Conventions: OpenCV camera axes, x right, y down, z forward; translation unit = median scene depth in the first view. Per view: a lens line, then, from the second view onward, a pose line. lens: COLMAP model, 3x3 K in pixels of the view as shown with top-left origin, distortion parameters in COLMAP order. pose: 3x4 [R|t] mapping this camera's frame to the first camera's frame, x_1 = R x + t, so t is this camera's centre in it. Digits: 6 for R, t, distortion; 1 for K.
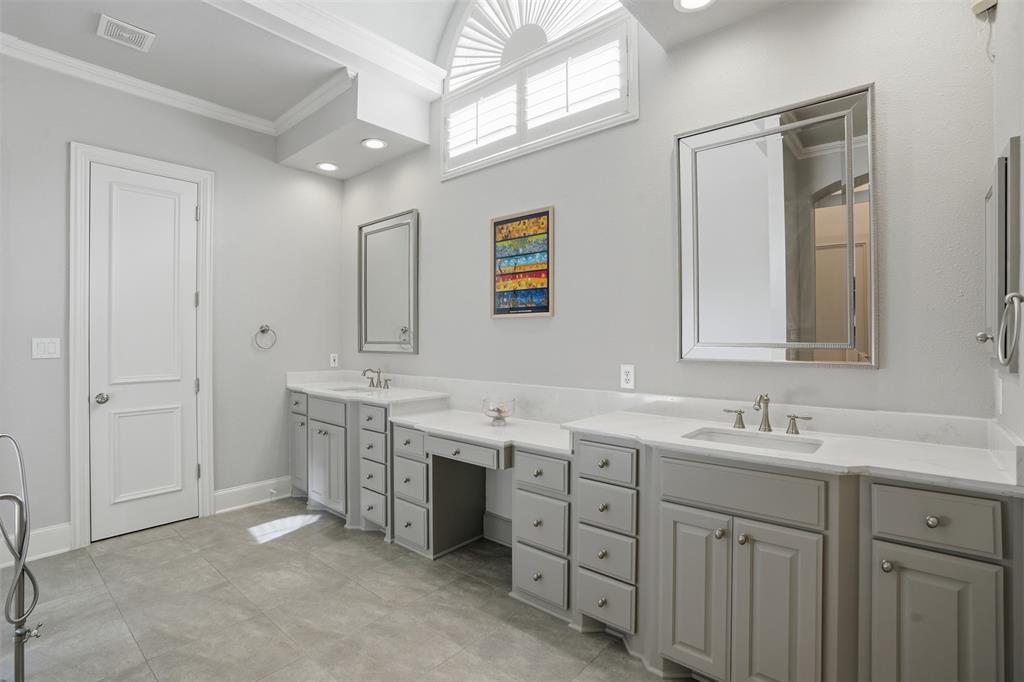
lens RADIAL K [[482.0, 0, 514.3], [0, 482.0, 341.7], [0, 0, 1]] dist [-0.066577, 0.031925]
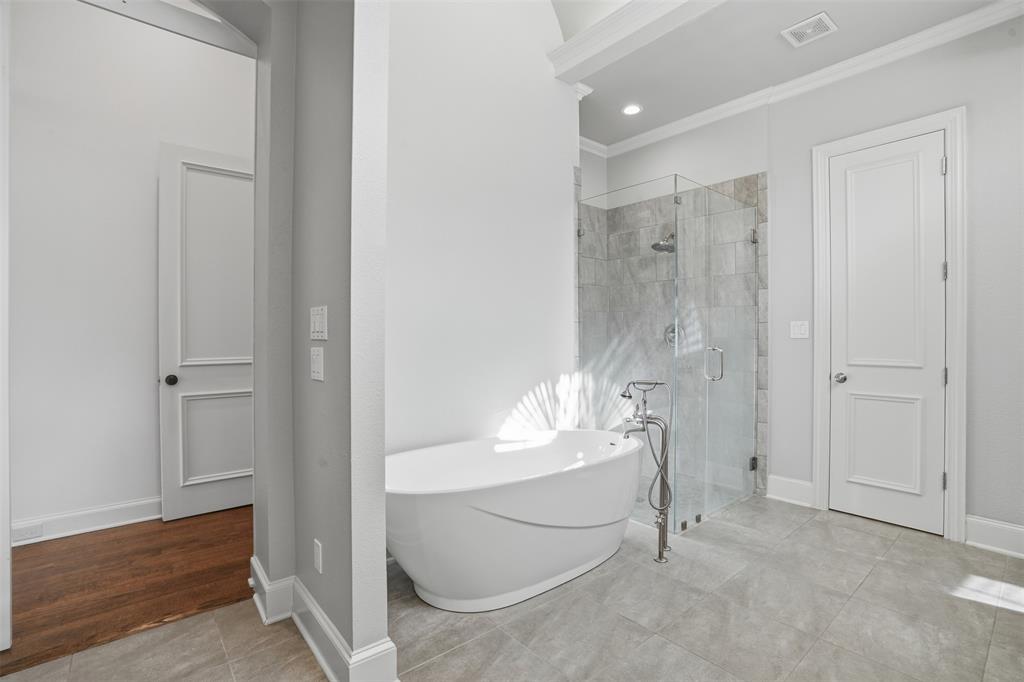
lens RADIAL K [[482.0, 0, 514.3], [0, 482.0, 341.7], [0, 0, 1]] dist [-0.066577, 0.031925]
pose [[-0.141769, 0.016934, -0.989755, 0.271932], [-0.005118, 0.999828, 0.017840, 0.025154], [0.989887, 0.007595, -0.141657, 0.427802]]
